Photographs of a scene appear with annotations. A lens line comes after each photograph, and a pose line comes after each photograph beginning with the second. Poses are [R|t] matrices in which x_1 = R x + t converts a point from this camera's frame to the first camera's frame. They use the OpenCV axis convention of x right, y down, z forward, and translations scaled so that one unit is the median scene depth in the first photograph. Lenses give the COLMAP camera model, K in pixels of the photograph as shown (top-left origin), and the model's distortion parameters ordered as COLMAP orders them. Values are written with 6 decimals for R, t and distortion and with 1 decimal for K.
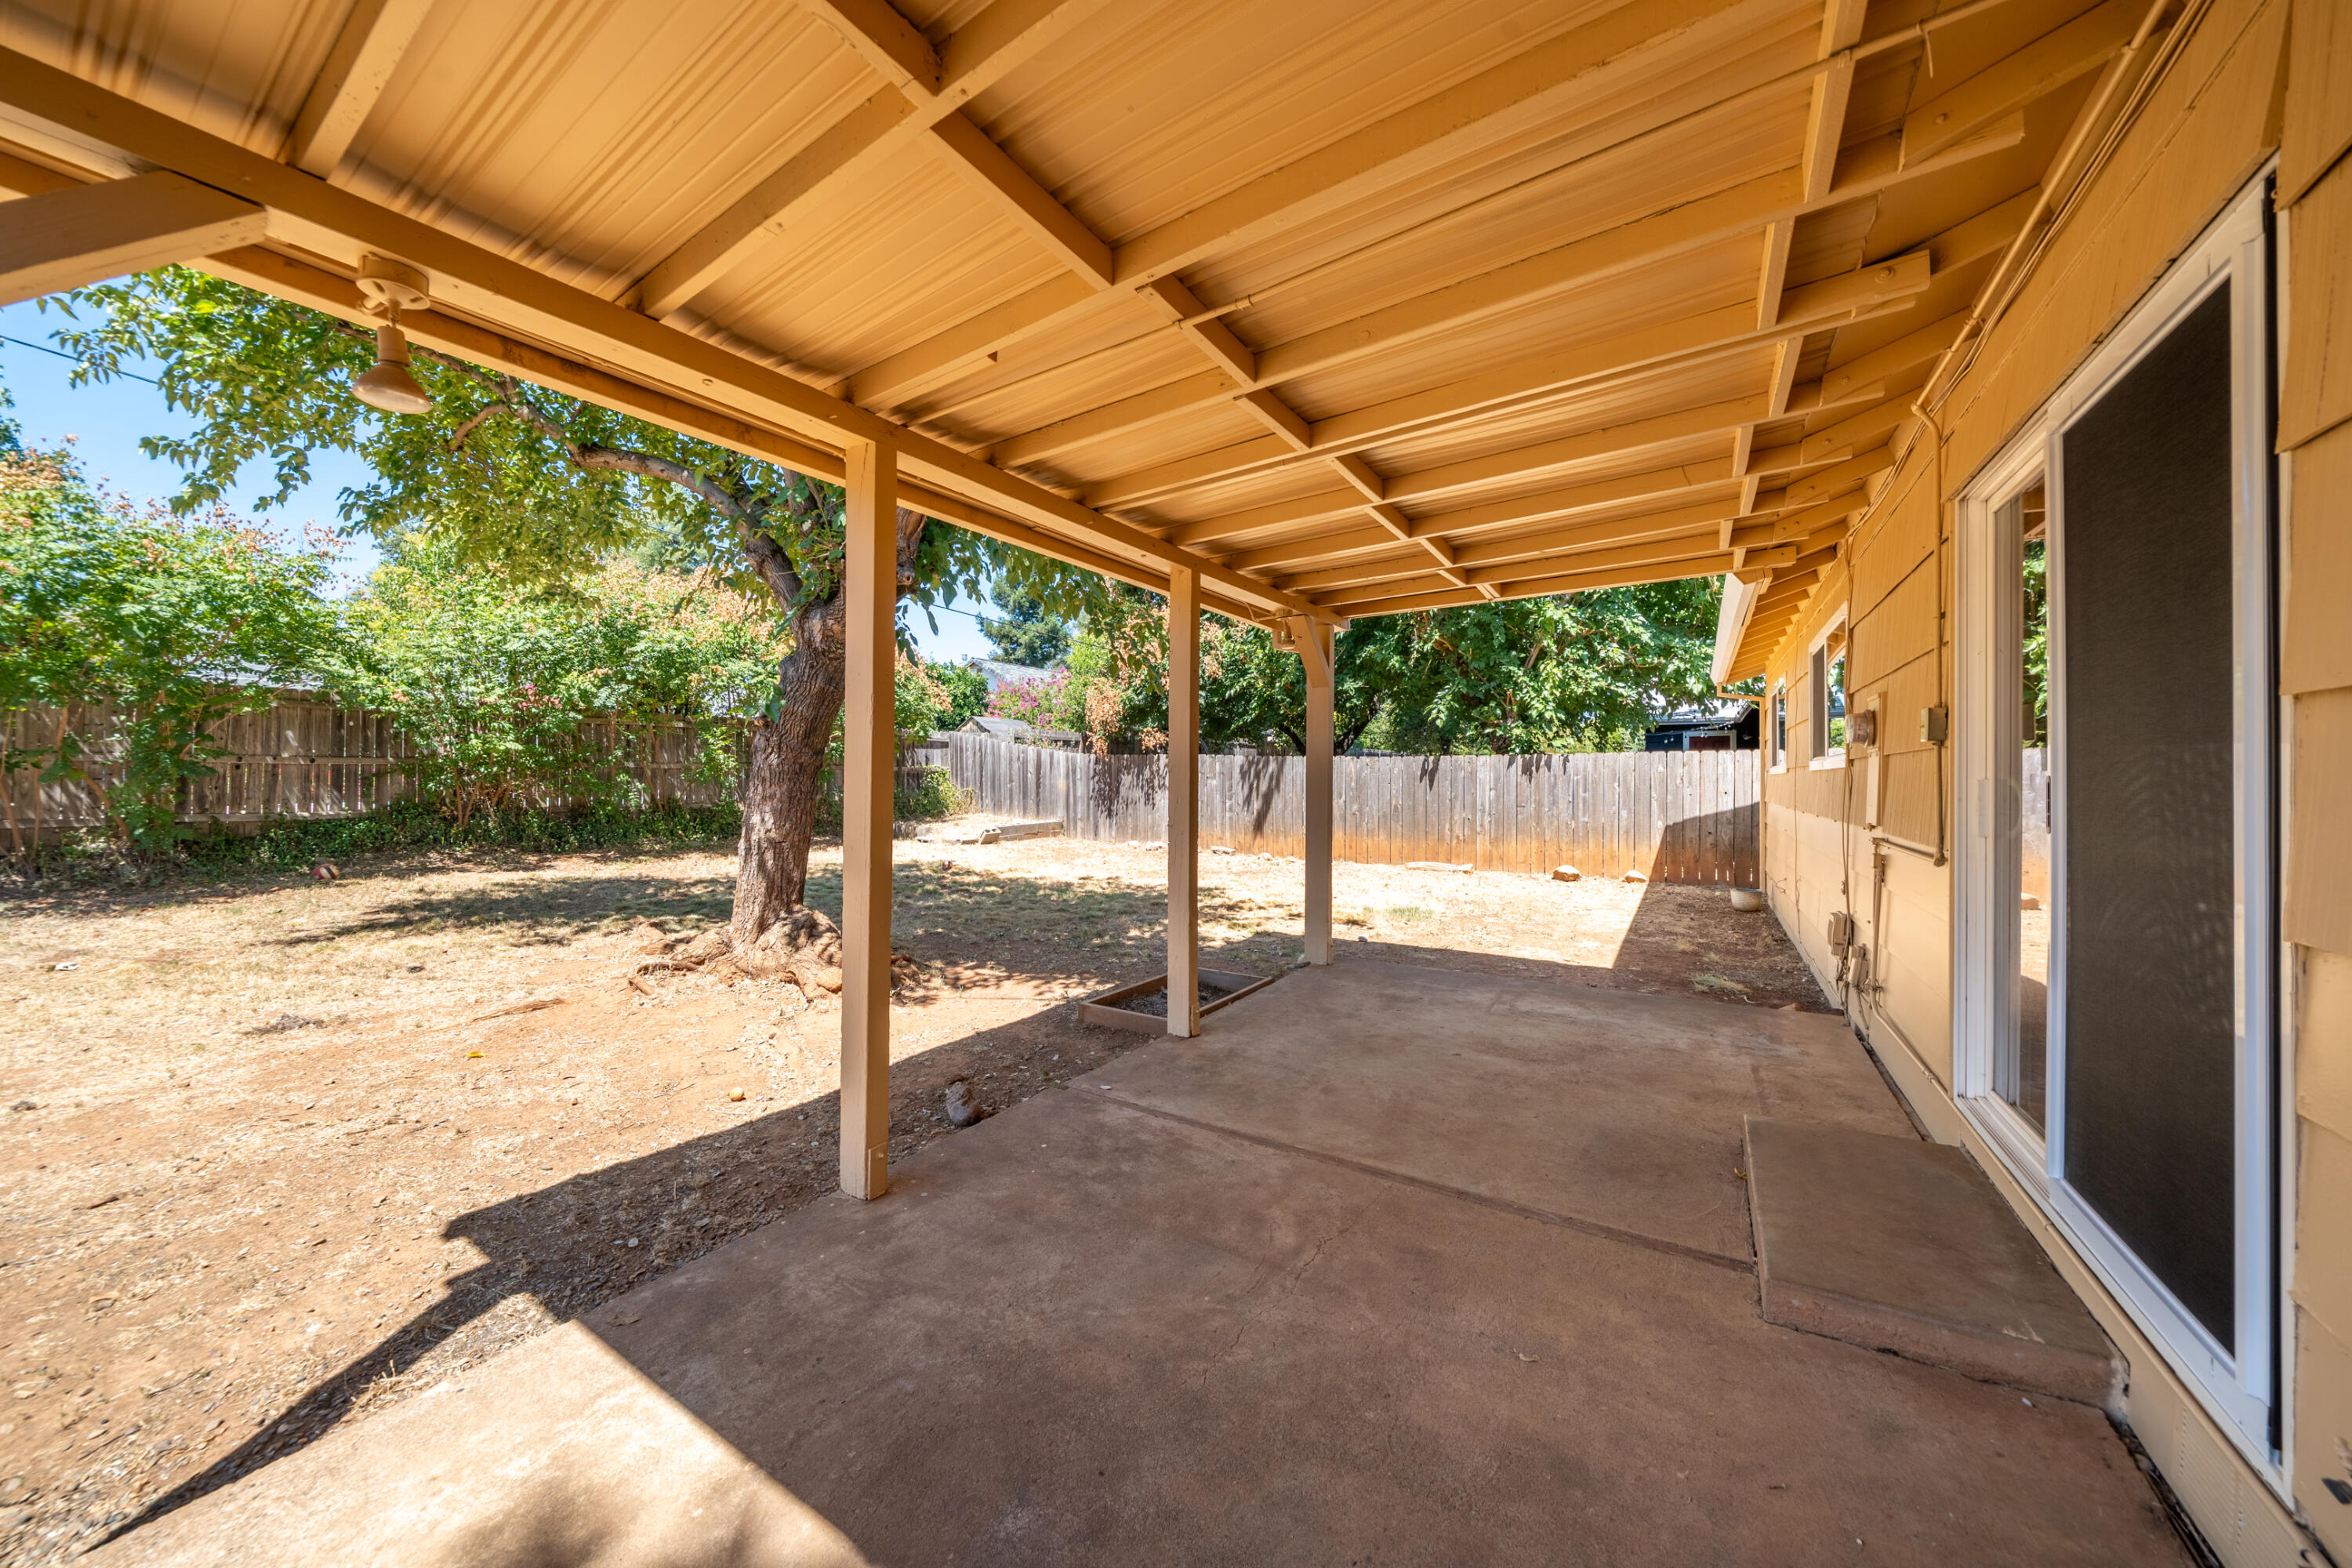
lens RADIAL K [[807.2, 0, 1168.9], [0, 807.2, 777.1], [0, 0, 1]] dist [-0.004444, -0.000103]
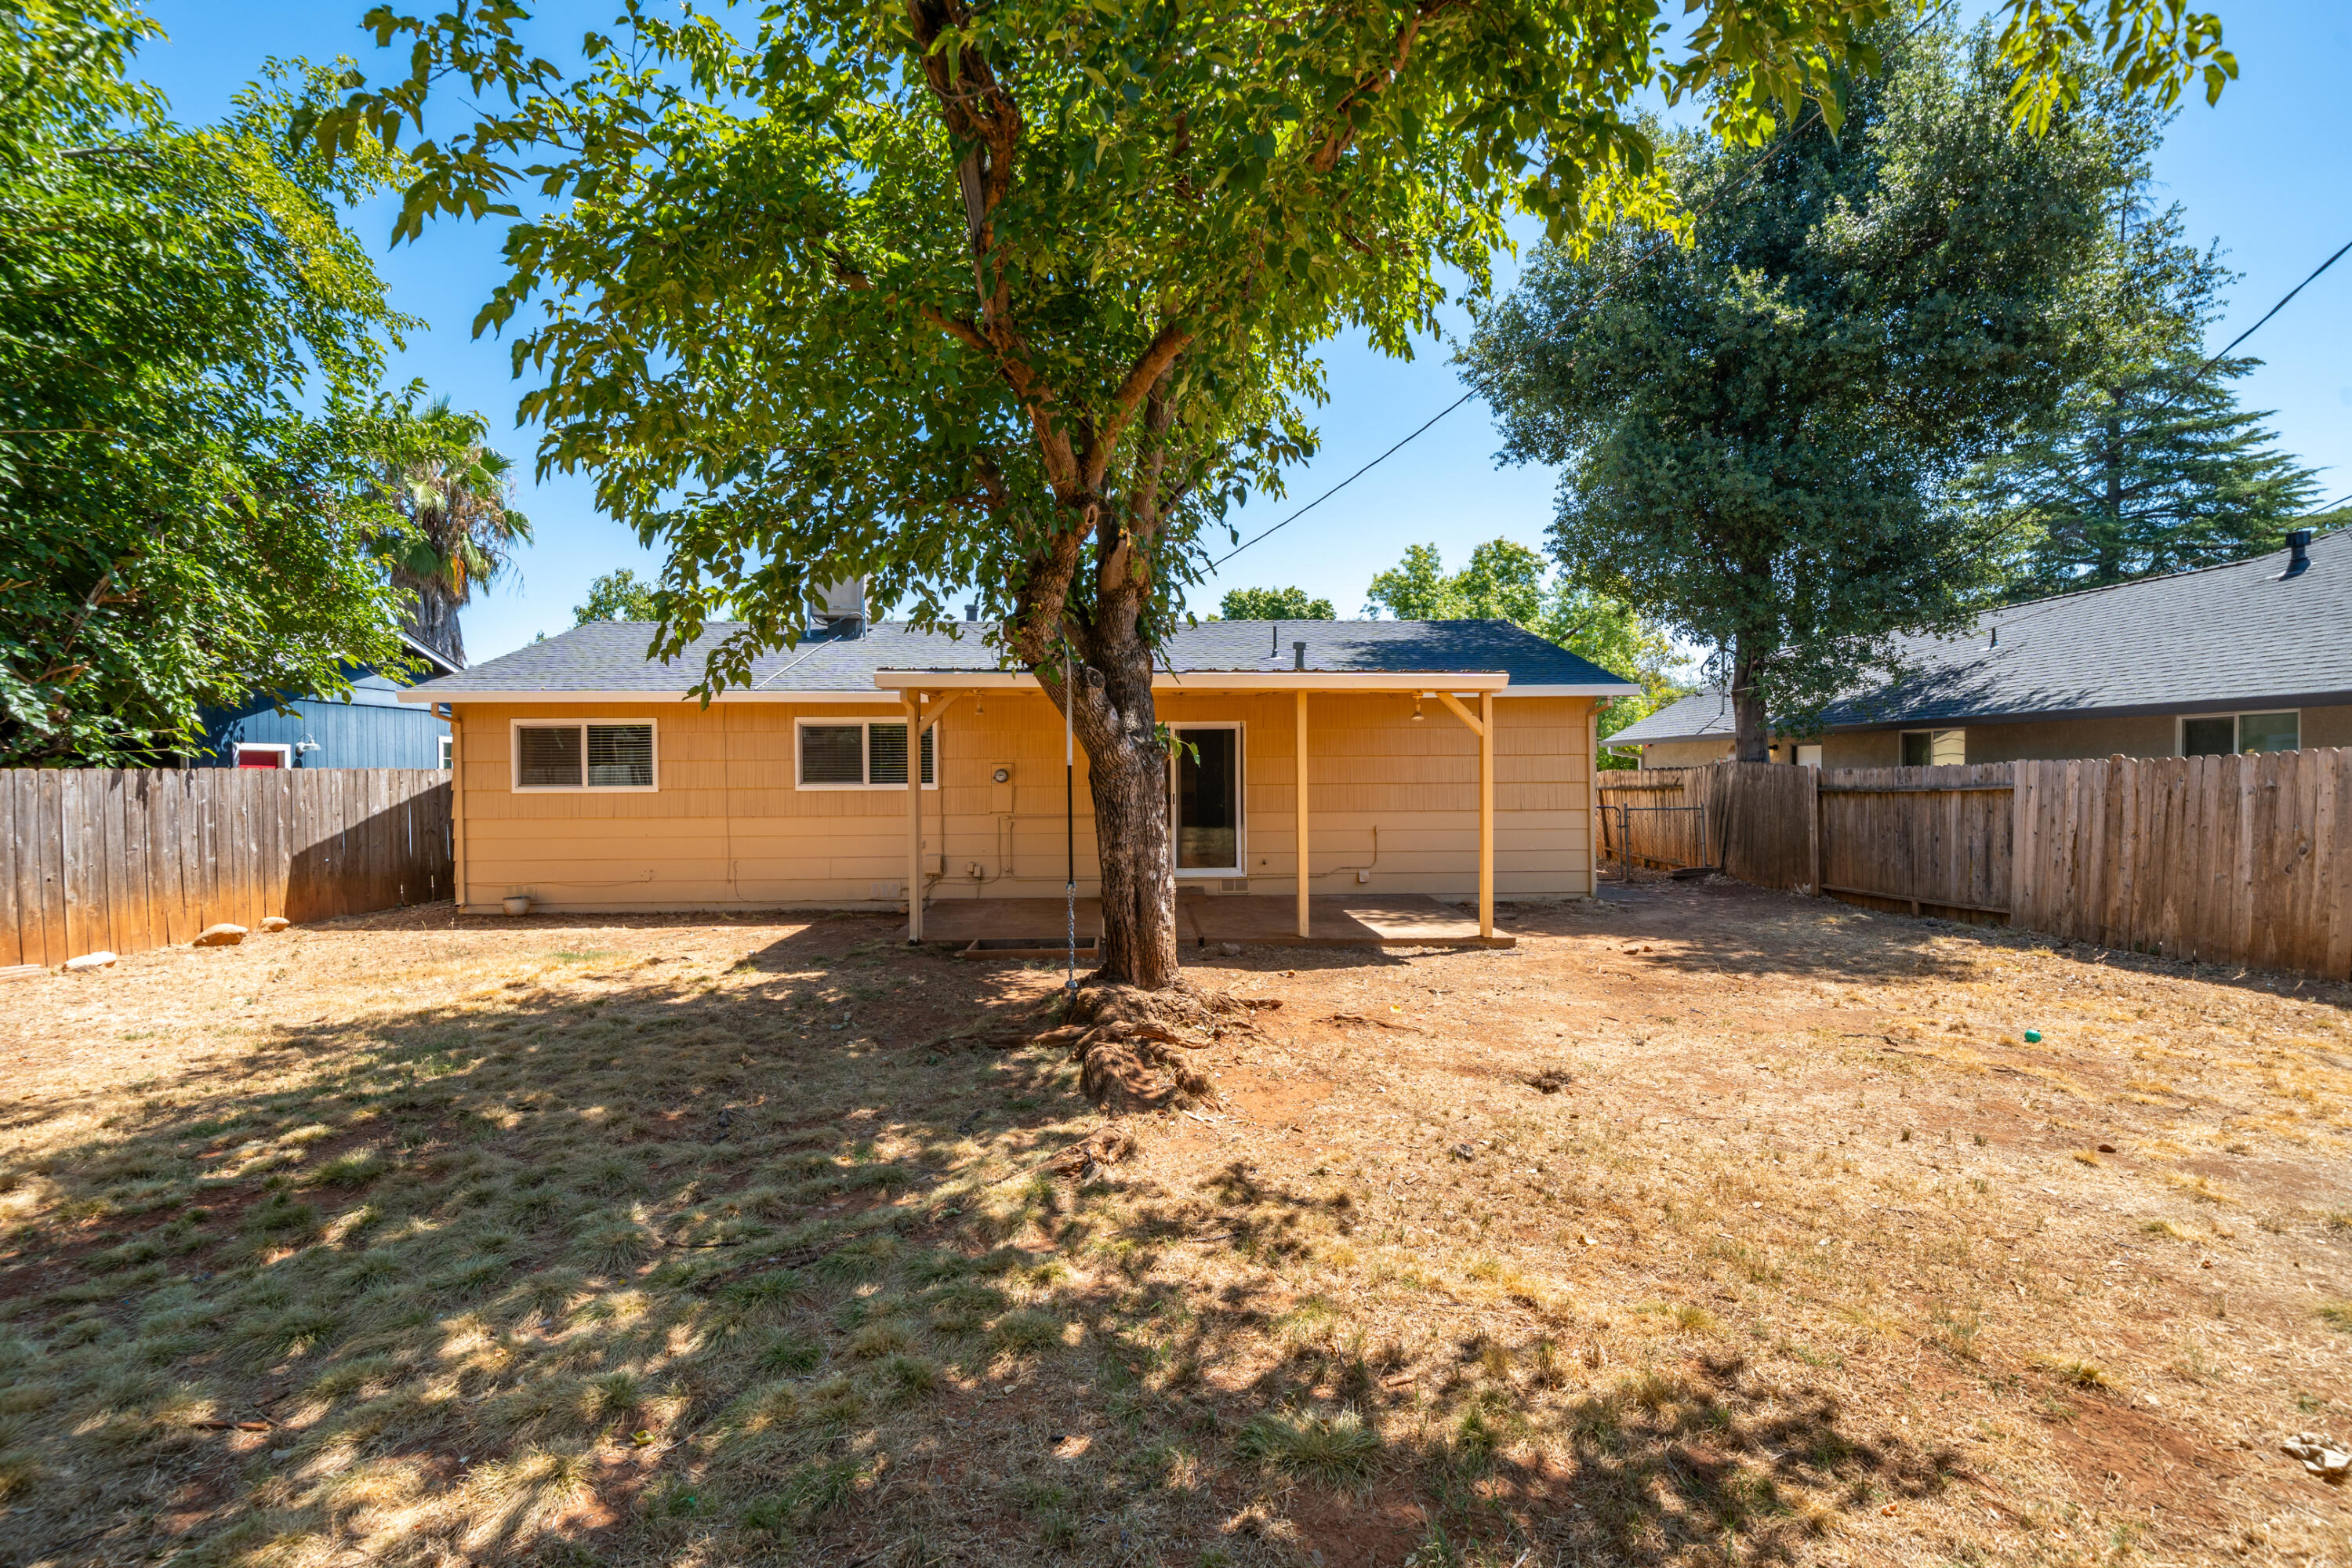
lens RADIAL K [[1015.9, 0, 1176.0], [0, 1015.9, 784.0], [0, 0, 1]] dist [-0.001231, 0.000045]
pose [[-0.583821, -0.008378, 0.811839, -1.396061], [0.002219, 0.999927, 0.011914, -0.046188], [-0.811879, 0.008757, -0.583760, 1.584588]]
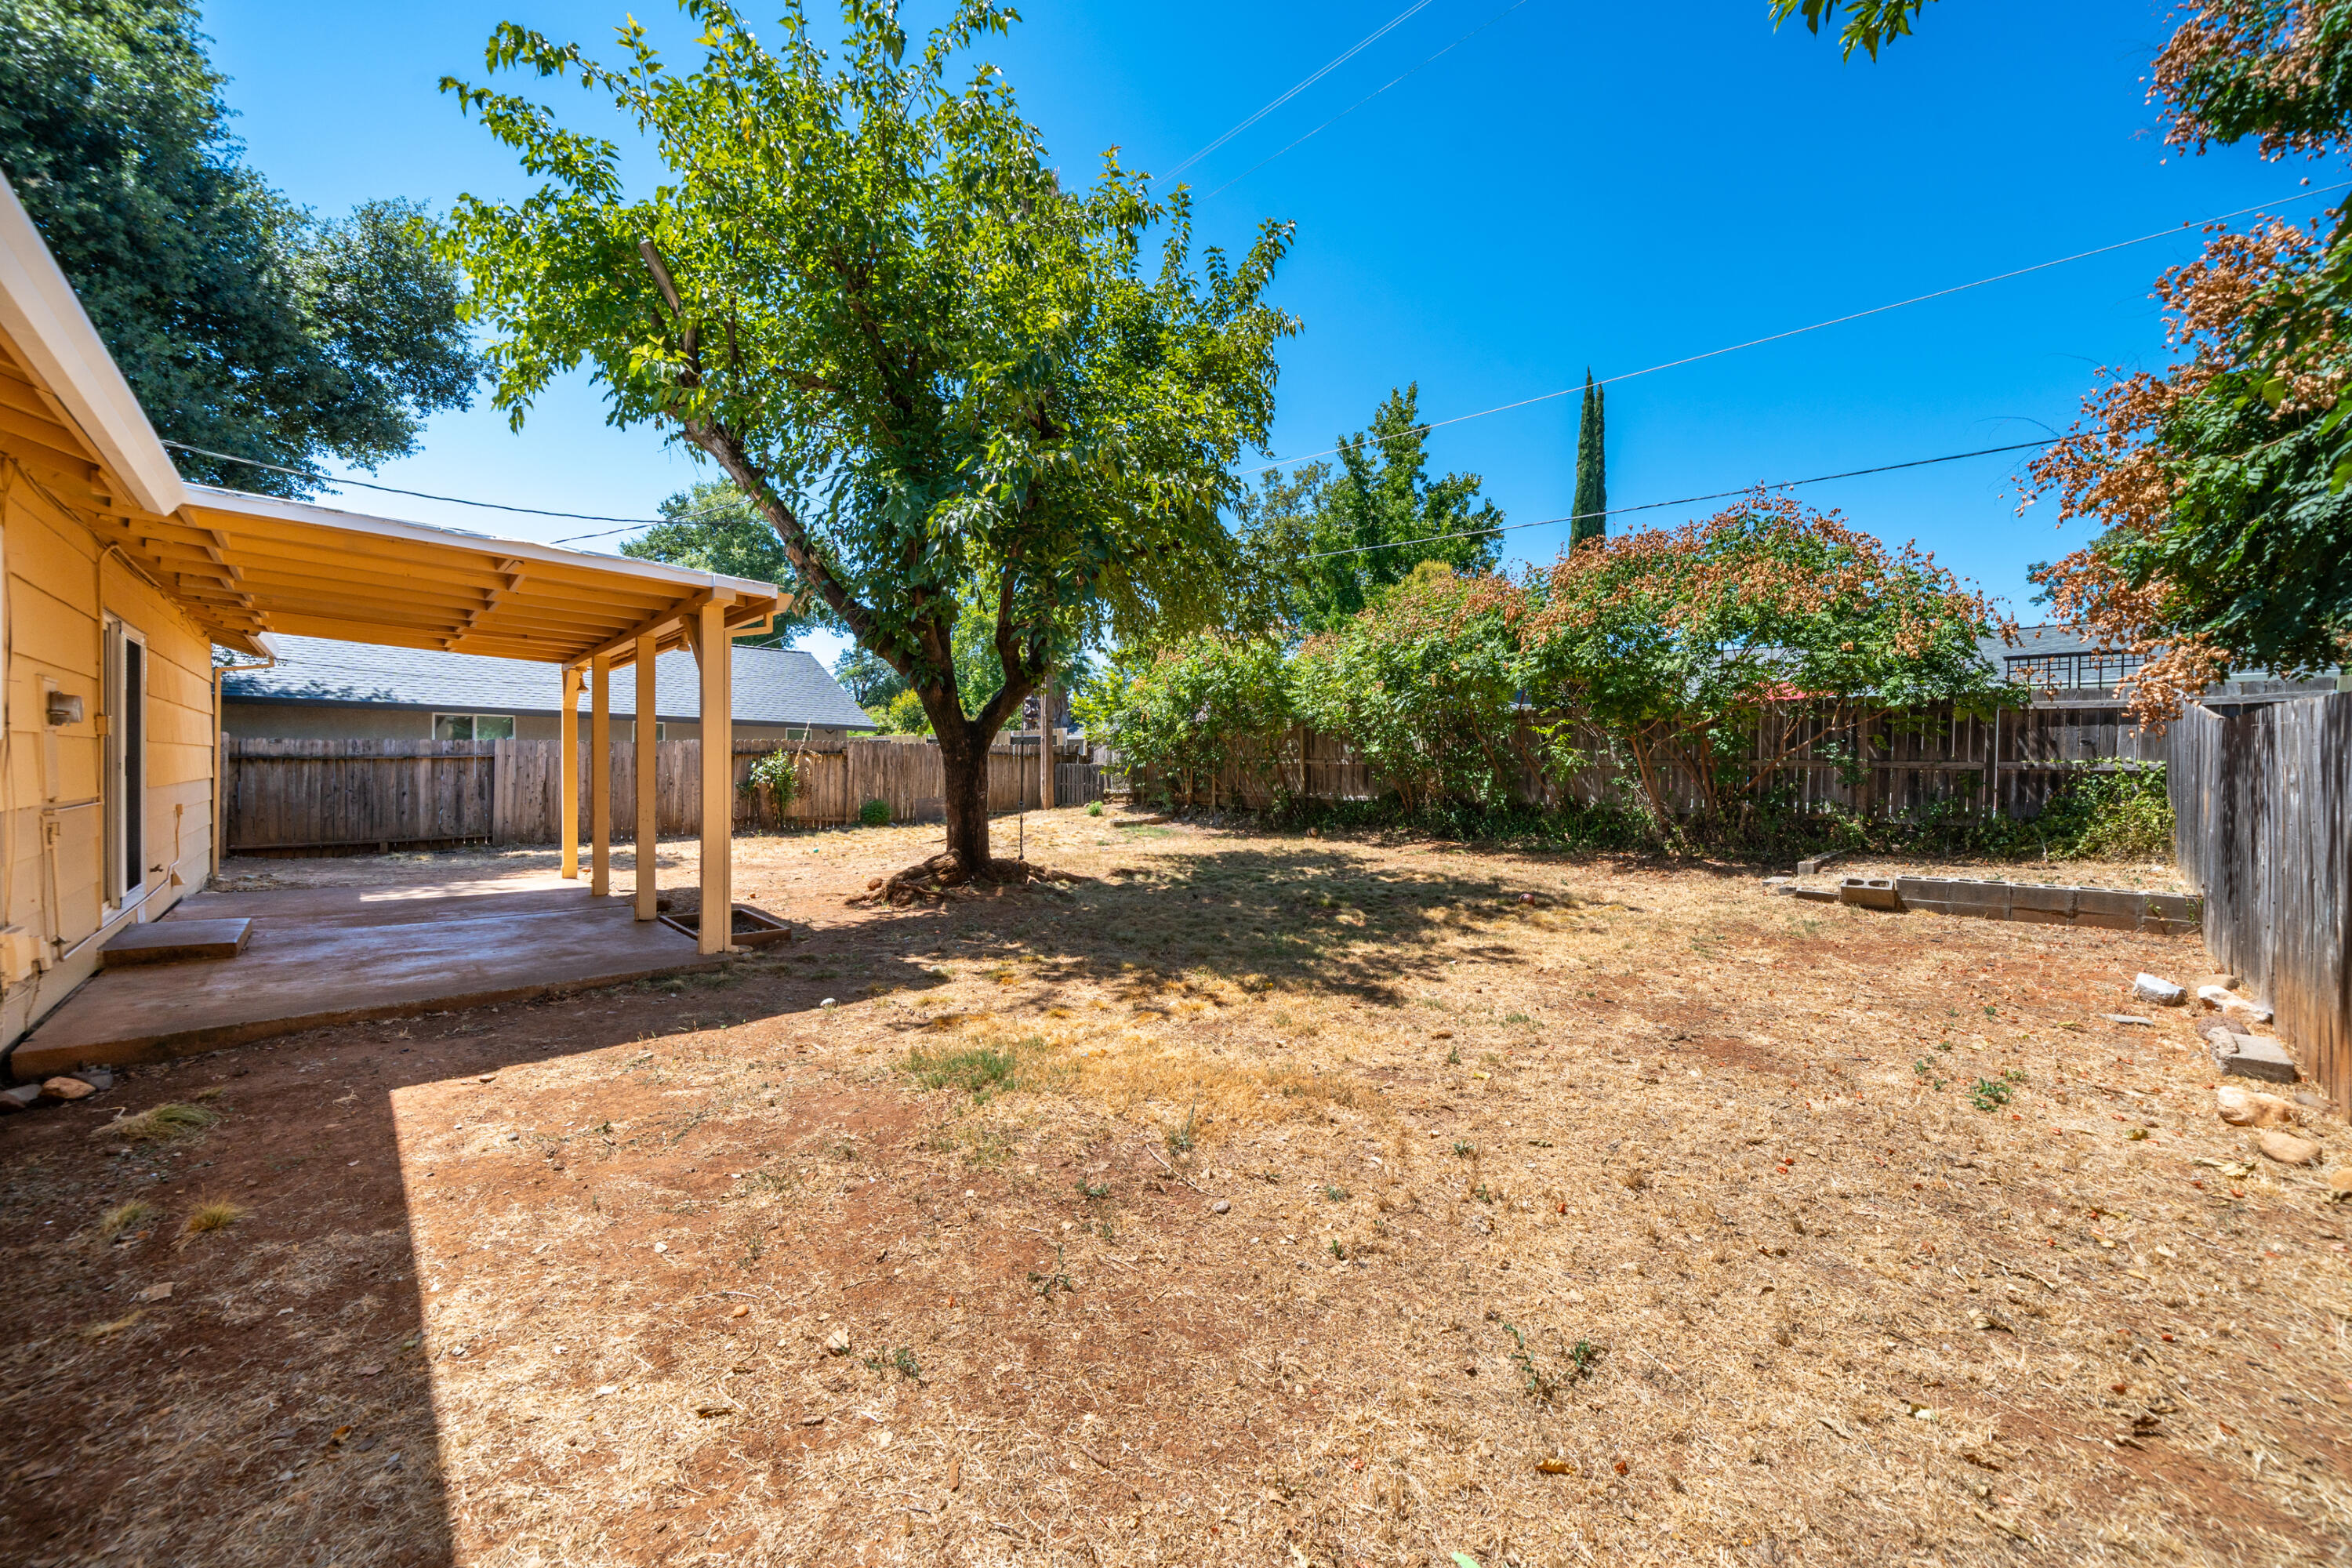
lens RADIAL K [[868.2, 0, 1157.3], [0, 868.2, 783.8], [0, 0, 1]] dist [-0.001397, -0.000141]
pose [[-0.239542, 0.011858, -0.970814, 1.033913], [-0.012817, 0.999800, 0.015374, 0.000489], [0.970801, 0.016125, -0.239342, 1.704170]]
